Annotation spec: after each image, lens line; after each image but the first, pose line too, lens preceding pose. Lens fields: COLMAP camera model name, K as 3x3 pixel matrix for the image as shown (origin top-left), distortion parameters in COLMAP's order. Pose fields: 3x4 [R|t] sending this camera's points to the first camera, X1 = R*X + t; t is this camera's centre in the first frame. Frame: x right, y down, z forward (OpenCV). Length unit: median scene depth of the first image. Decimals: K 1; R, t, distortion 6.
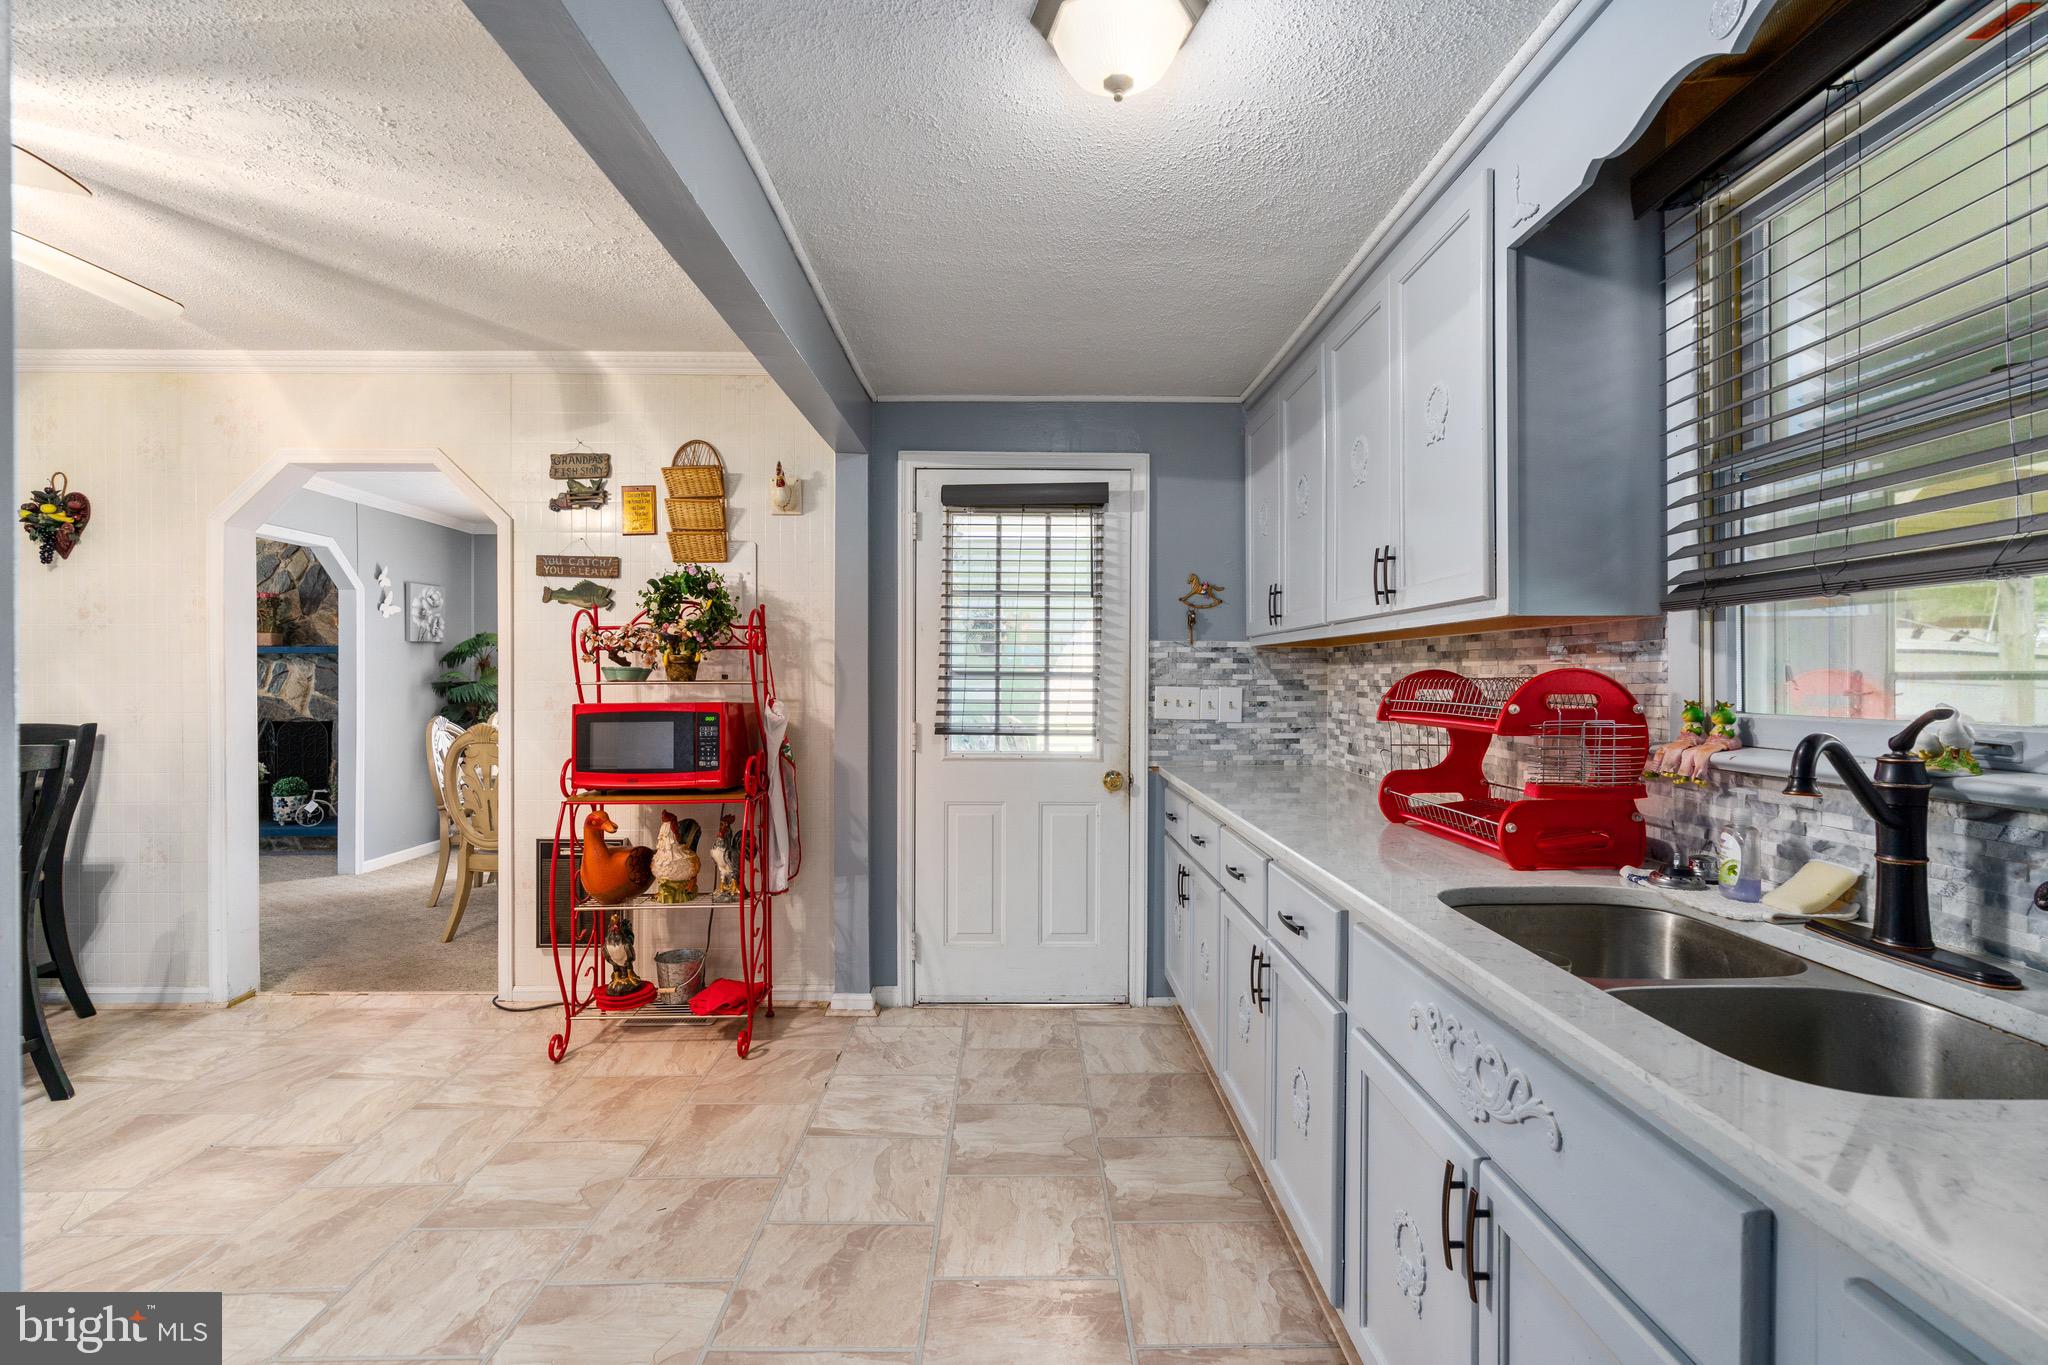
lens RADIAL K [[929.9, 0, 1033.5], [0, 929.9, 677.5], [0, 0, 1]] dist [-0.007981, 0.002250]
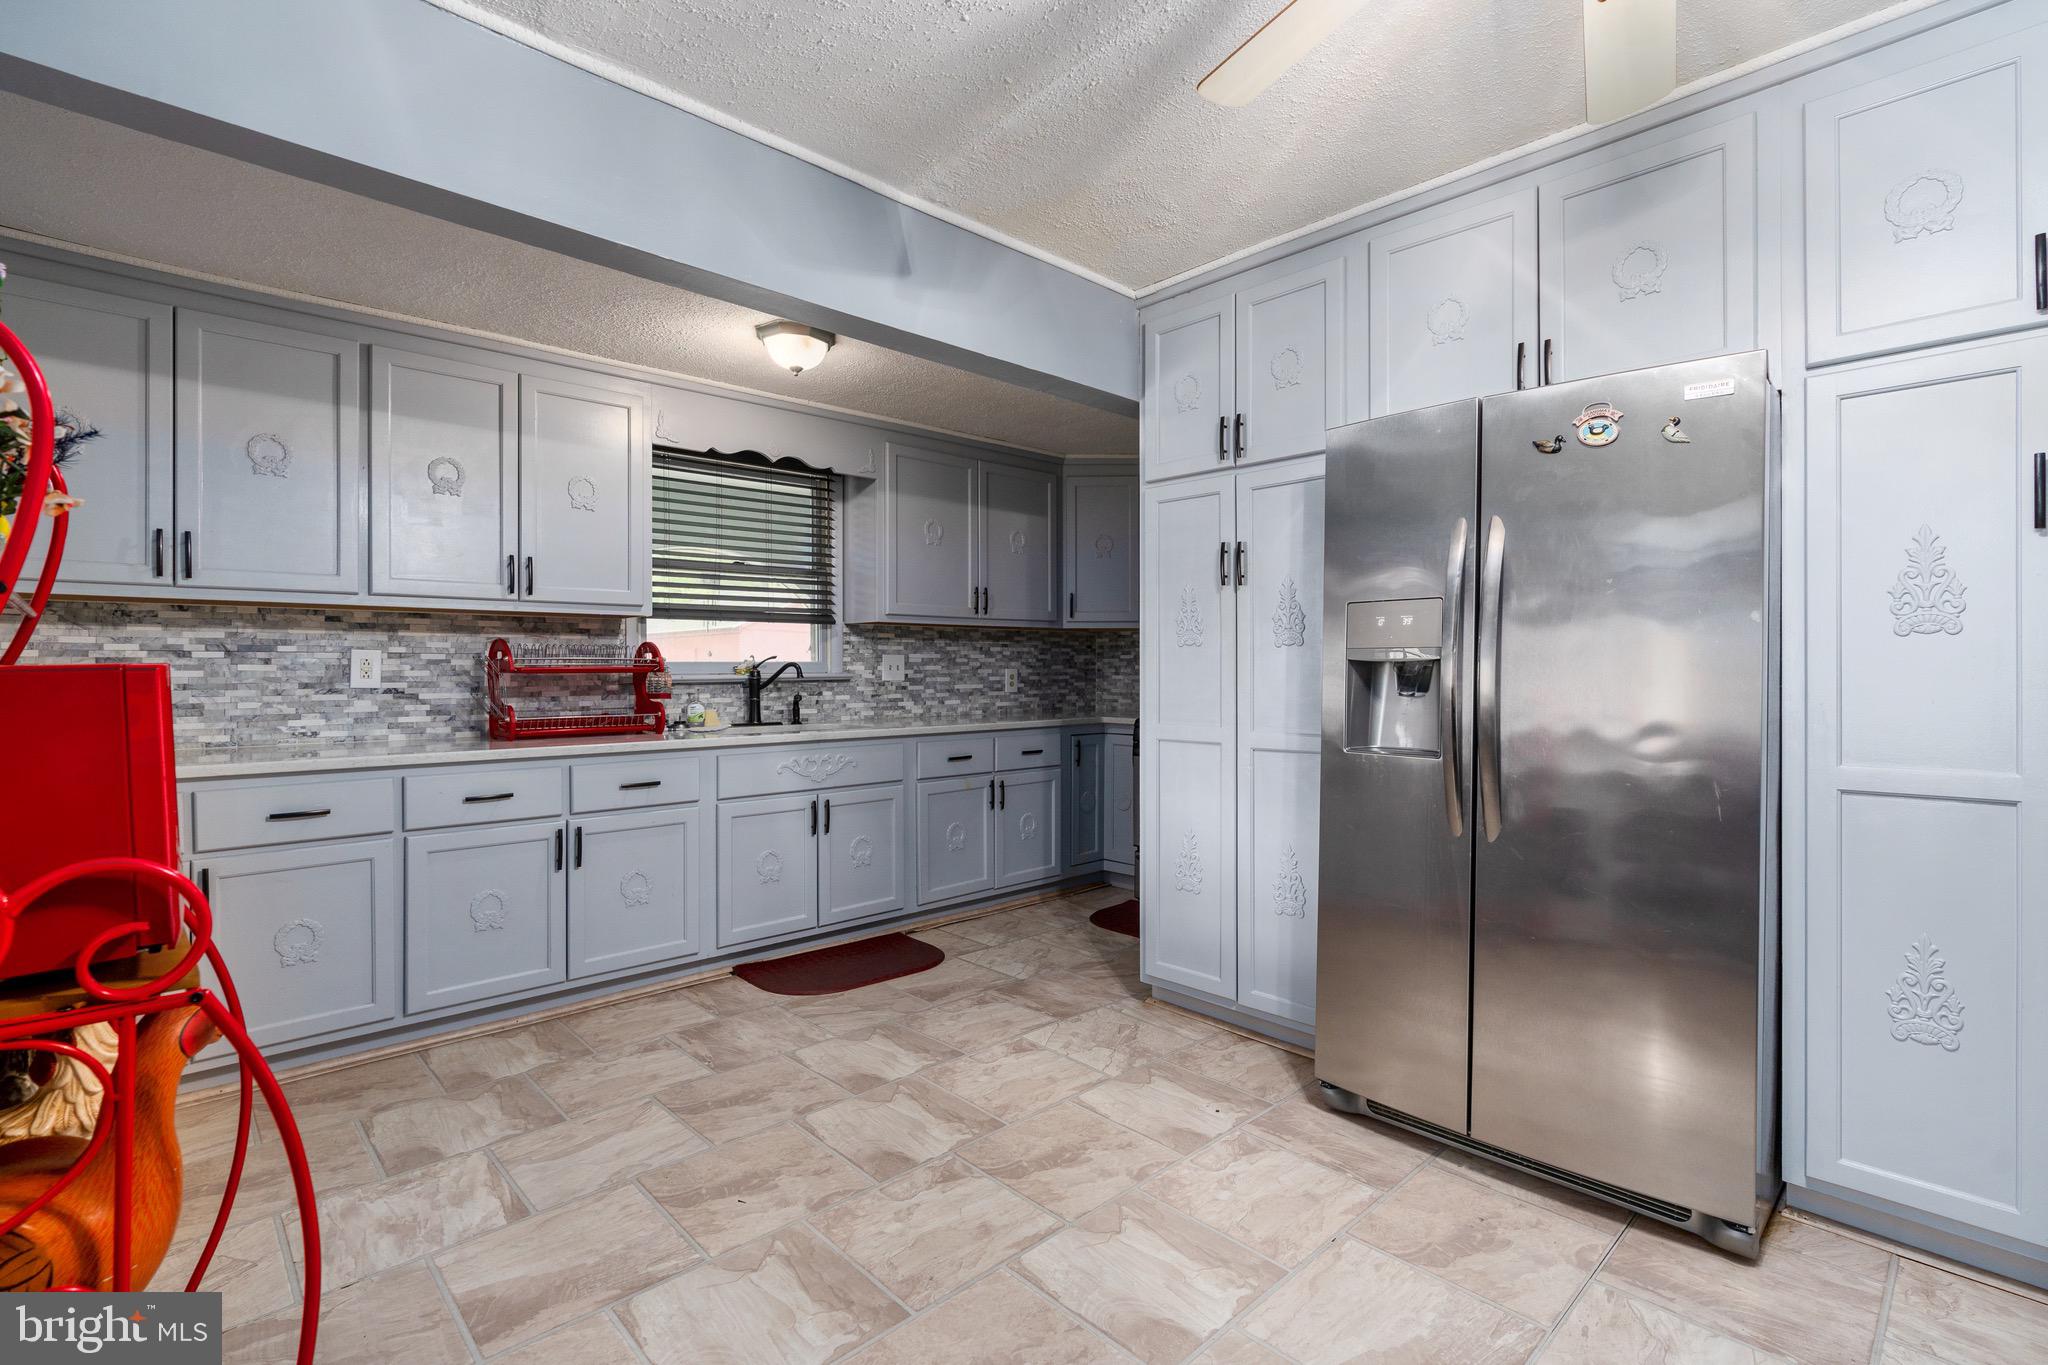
lens RADIAL K [[929.9, 0, 1020.5], [0, 929.9, 680.3], [0, 0, 1]] dist [-0.007981, 0.002250]
pose [[-0.679780, 0.000236, 0.733416, -0.420059], [0.004199, 0.999985, 0.003569, 0.017819], [-0.733404, 0.005506, -0.679771, 0.471194]]
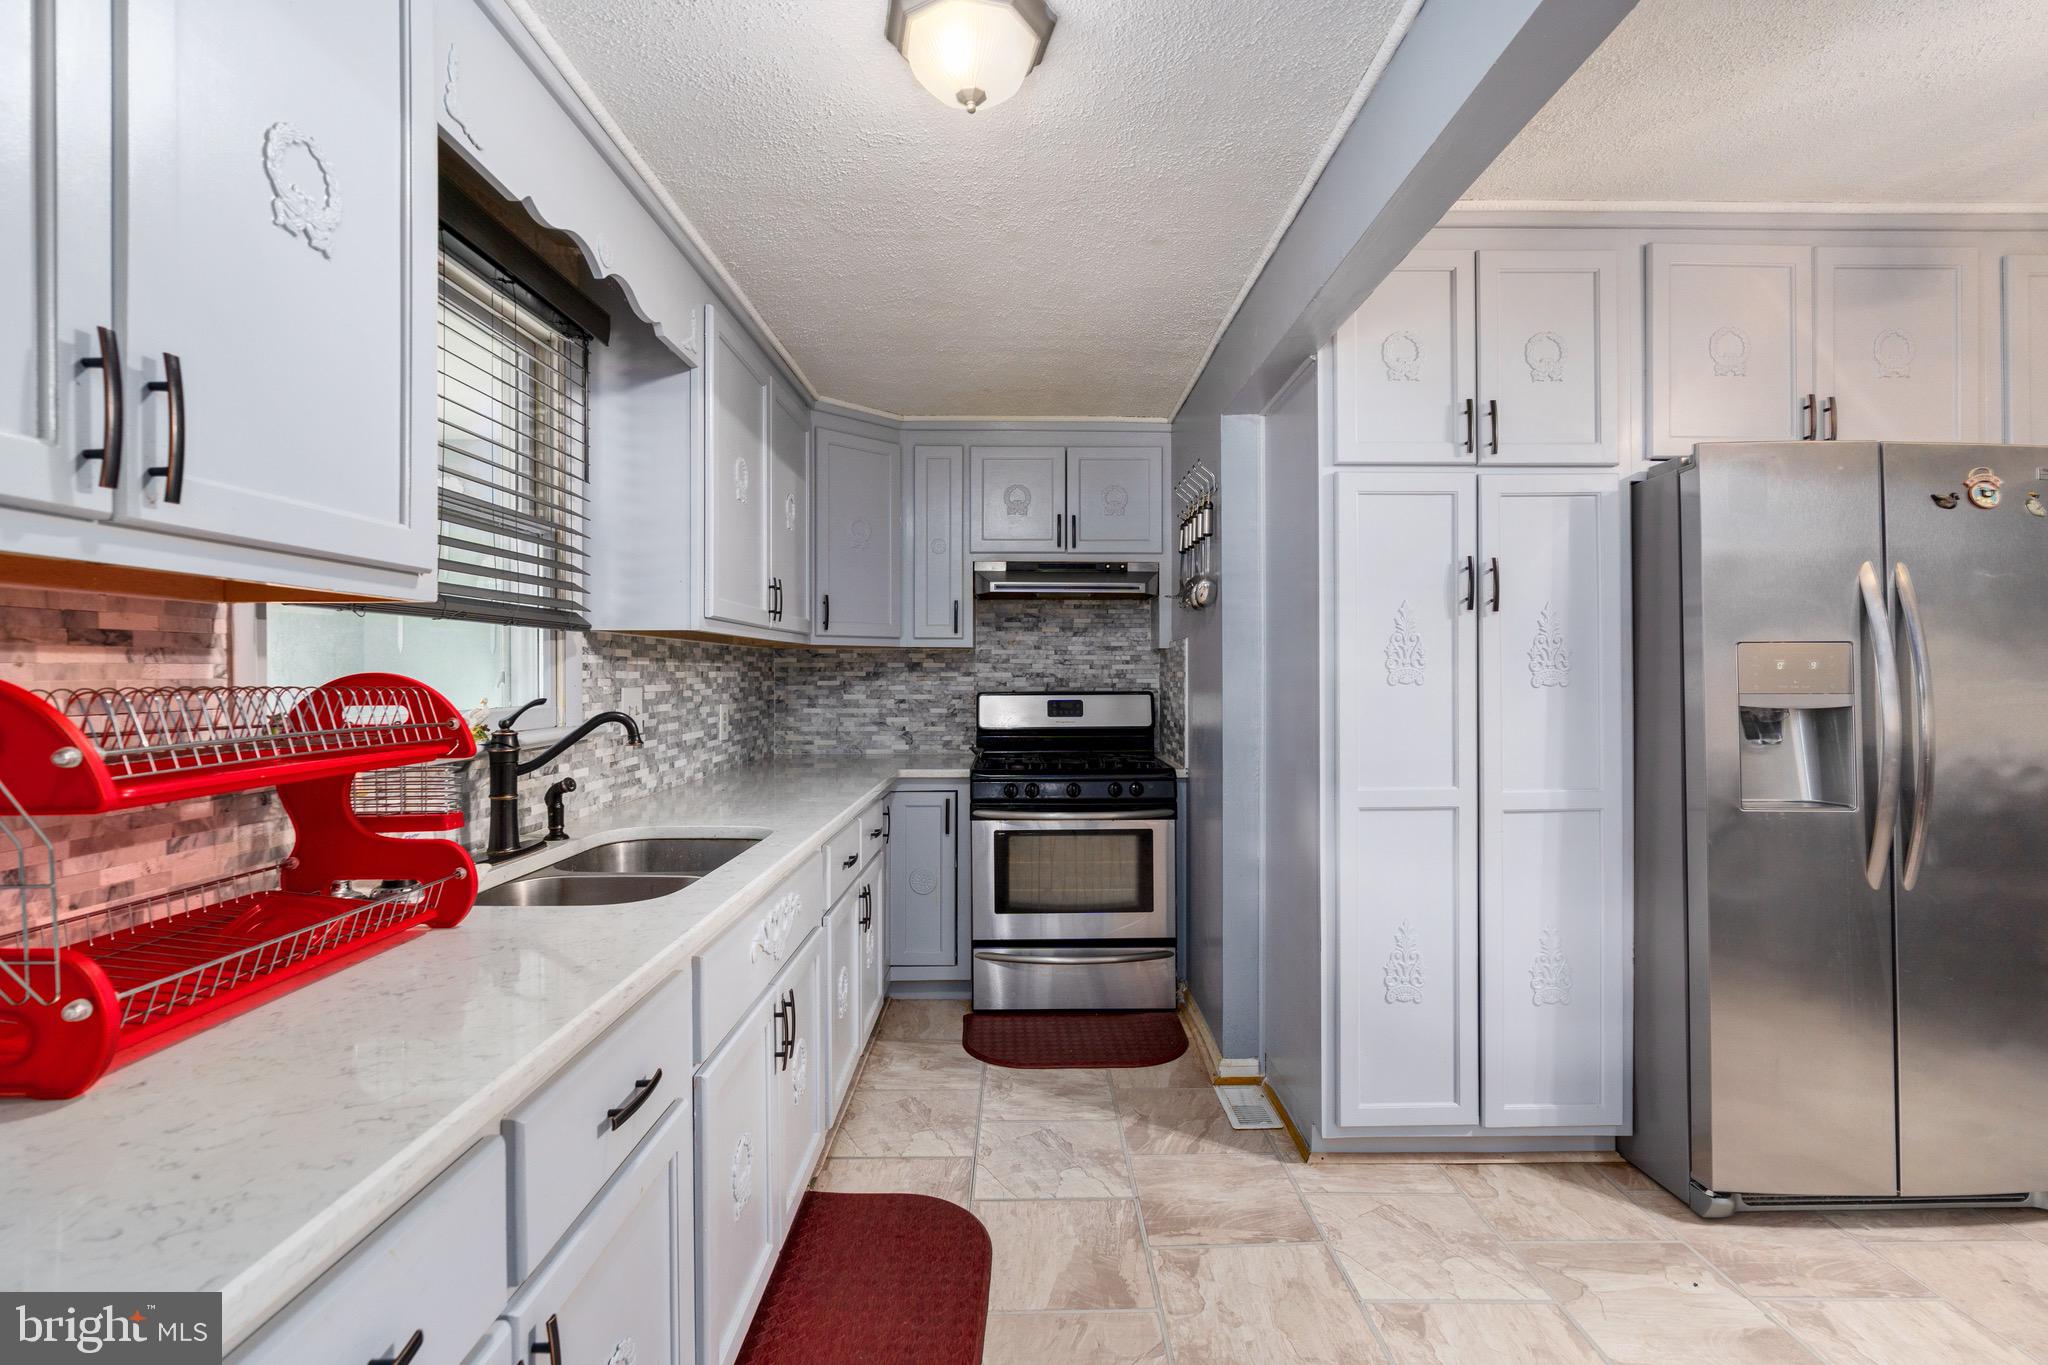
lens RADIAL K [[929.9, 0, 1030.6], [0, 929.9, 680.3], [0, 0, 1]] dist [-0.007981, 0.002250]
pose [[-0.999896, 0.013439, 0.005307, 0.005755], [0.013445, 0.999909, 0.001153, -0.001323], [-0.005291, 0.001224, -0.999985, 0.453234]]
